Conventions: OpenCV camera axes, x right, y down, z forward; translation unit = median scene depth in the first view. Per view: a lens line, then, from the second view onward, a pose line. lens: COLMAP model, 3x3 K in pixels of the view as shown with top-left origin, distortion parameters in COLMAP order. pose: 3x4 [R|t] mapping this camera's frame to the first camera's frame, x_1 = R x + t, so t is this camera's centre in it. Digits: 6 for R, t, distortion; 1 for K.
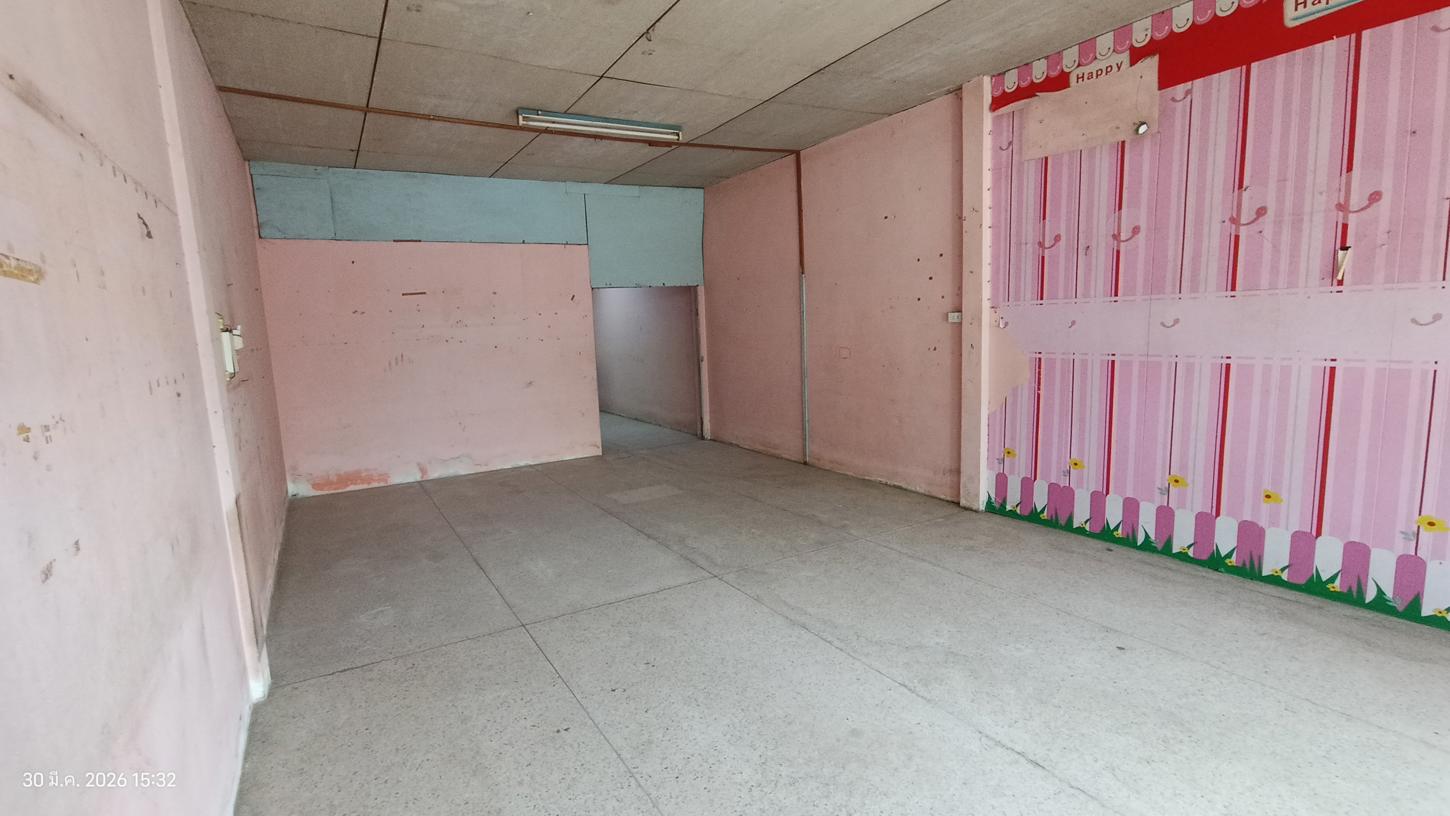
lens RADIAL K [[658.2, 0, 725.0], [0, 658.2, 408.0], [0, 0, 1]] dist [-0.026937, 0.000533]
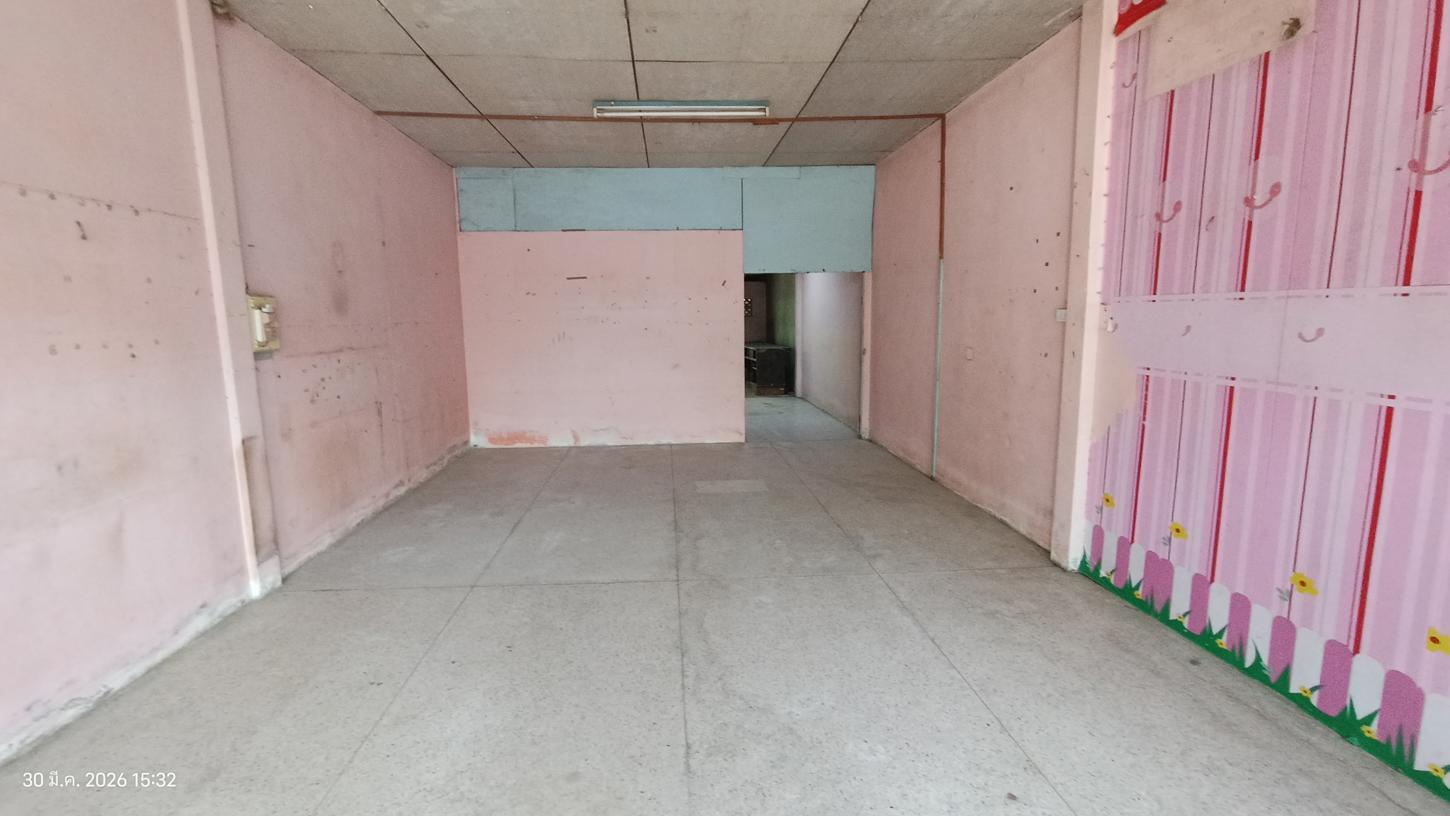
lens RADIAL K [[665.5, 0, 725.0], [0, 665.5, 408.0], [0, 0, 1]] dist [-0.015379, -0.000472]
pose [[0.893171, 0.092842, -0.440029, 0.387190], [-0.083379, 0.995681, 0.040836, -0.032219], [0.441920, 0.000216, 0.897055, 0.144630]]
